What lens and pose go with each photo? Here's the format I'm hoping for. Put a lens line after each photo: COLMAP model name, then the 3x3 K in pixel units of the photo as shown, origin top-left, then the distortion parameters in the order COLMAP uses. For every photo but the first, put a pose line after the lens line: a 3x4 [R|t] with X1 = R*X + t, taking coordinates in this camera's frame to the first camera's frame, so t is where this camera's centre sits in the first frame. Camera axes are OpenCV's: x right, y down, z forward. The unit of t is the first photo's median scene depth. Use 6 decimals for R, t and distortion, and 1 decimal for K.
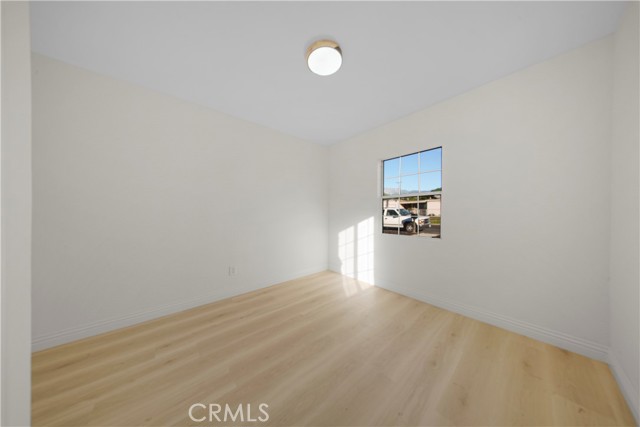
lens RADIAL K [[185.9, 0, 320.6], [0, 185.9, 209.7], [0, 0, 1]] dist [-0.000916, -0.000099]
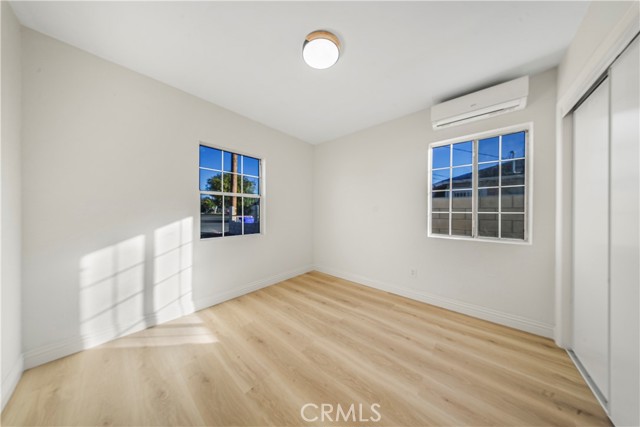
lens RADIAL K [[185.9, 0, 320.6], [0, 185.9, 209.7], [0, 0, 1]] dist [-0.000916, -0.000099]
pose [[-0.160772, 0.018580, 0.986817, -0.503776], [-0.019021, 0.999579, -0.021919, 0.015285], [-0.986808, -0.022294, -0.160351, 0.628046]]
